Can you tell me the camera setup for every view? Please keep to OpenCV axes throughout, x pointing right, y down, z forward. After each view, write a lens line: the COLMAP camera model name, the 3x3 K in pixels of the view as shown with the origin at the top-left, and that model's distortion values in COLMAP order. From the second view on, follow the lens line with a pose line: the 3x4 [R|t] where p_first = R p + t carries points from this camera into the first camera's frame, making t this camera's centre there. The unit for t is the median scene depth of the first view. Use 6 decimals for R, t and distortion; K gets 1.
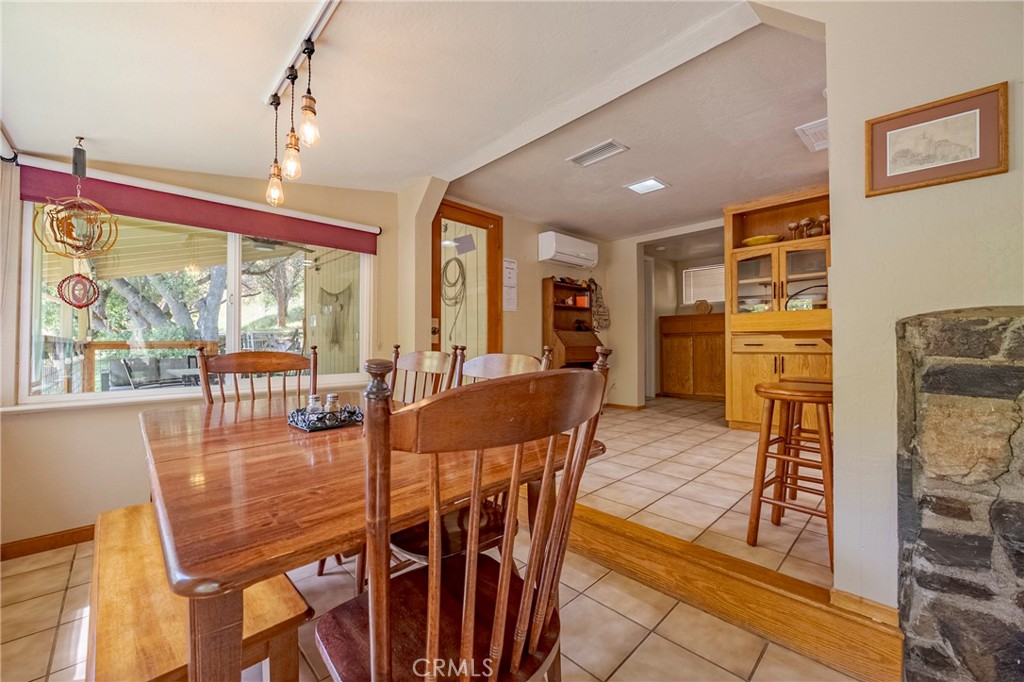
lens RADIAL K [[406.5, 0, 511.9], [0, 406.5, 341.7], [0, 0, 1]] dist [-0.012250, 0.000505]
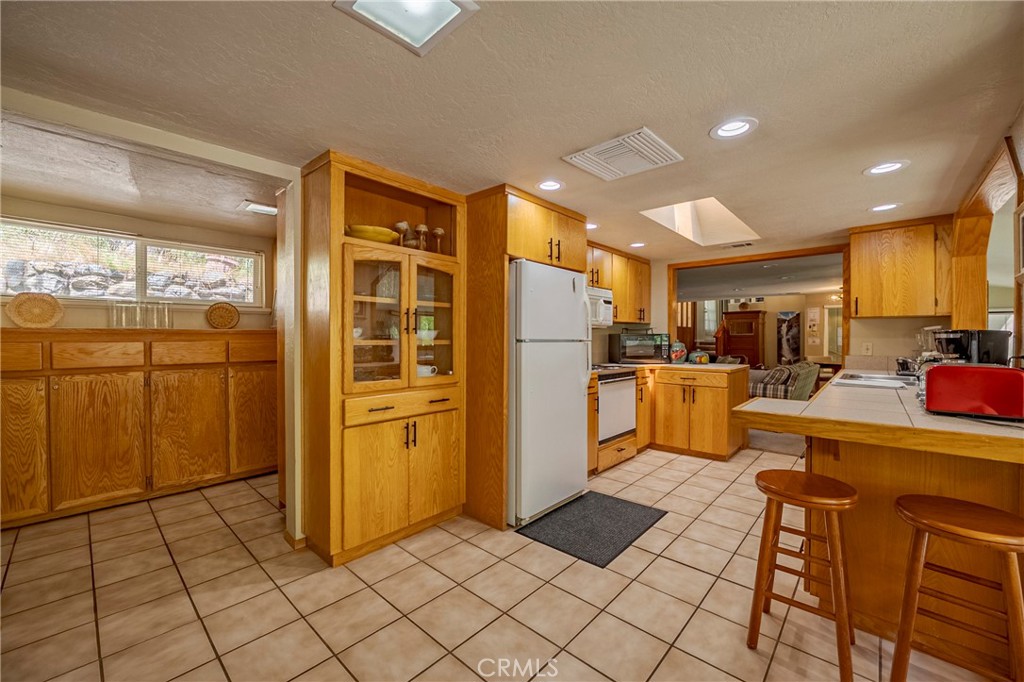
lens RADIAL K [[406.5, 0, 509.1], [0, 406.5, 339.6], [0, 0, 1]] dist [-0.012250, 0.000505]
pose [[-0.050441, -0.003552, 0.998721, -0.007919], [-0.010856, 0.999937, 0.003008, -0.082444], [-0.998668, -0.010691, -0.050476, 0.707617]]
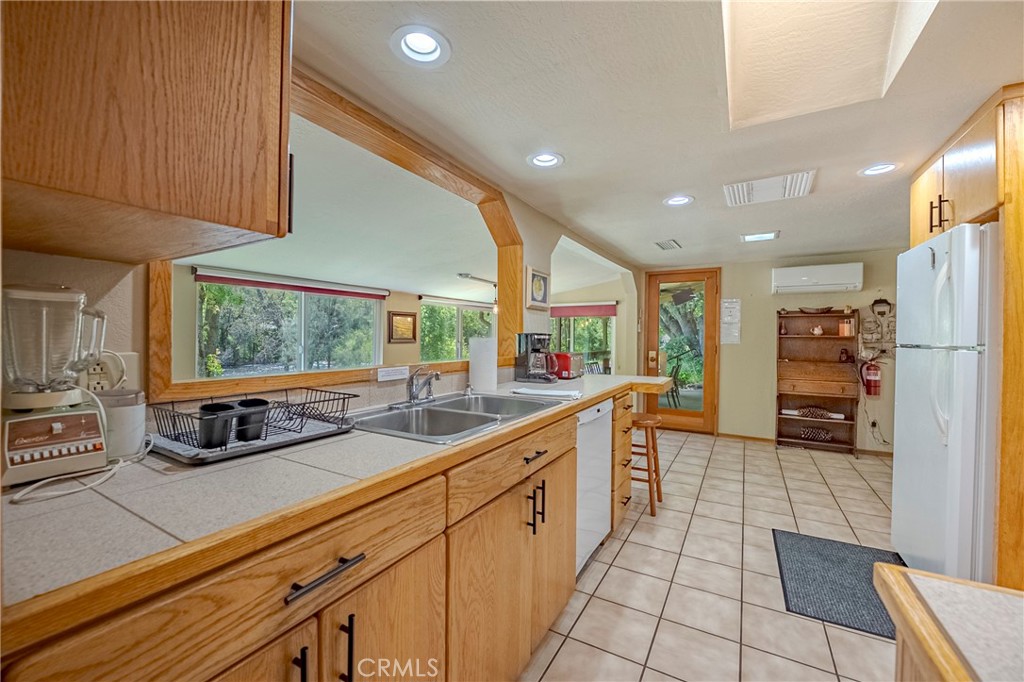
lens RADIAL K [[406.5, 0, 510.3], [0, 406.5, 339.3], [0, 0, 1]] dist [-0.012250, 0.000505]
pose [[0.263353, 0.009042, -0.964657, 0.912827], [-0.001363, 0.999959, 0.009001, -0.091046], [0.964698, -0.001055, 0.263355, 0.057628]]
